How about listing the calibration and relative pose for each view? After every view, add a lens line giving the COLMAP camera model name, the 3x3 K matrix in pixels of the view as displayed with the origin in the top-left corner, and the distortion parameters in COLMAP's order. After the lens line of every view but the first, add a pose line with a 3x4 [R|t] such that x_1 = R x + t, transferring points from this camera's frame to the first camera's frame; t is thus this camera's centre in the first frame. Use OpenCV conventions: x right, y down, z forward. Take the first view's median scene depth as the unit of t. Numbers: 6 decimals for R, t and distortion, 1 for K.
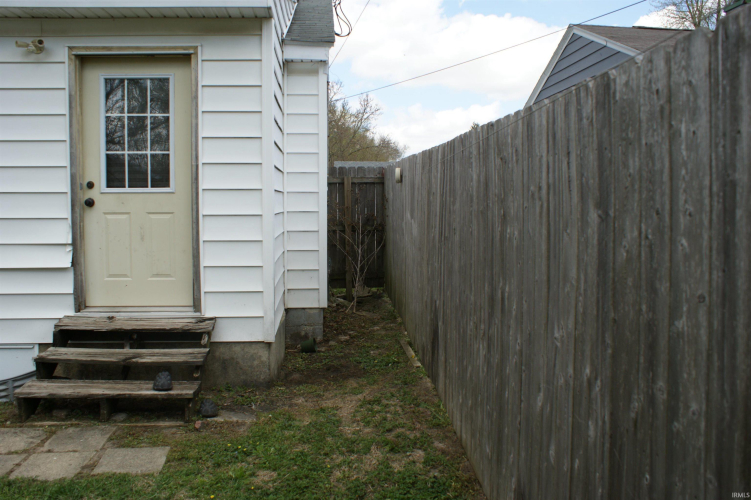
lens RADIAL K [[628.2, 0, 372.8], [0, 628.2, 240.7], [0, 0, 1]] dist [-0.141008, 0.113148]
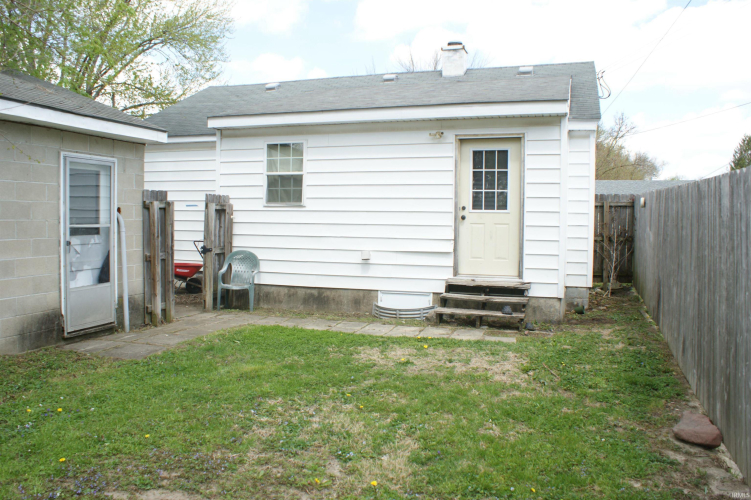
lens RADIAL K [[628.2, 0, 372.8], [0, 628.2, 240.7], [0, 0, 1]] dist [-0.141008, 0.113148]
pose [[0.924114, 0.024746, -0.381314, 0.008088], [-0.034628, 0.999218, -0.019076, 0.052975], [0.380544, 0.030832, 0.924249, -0.844039]]
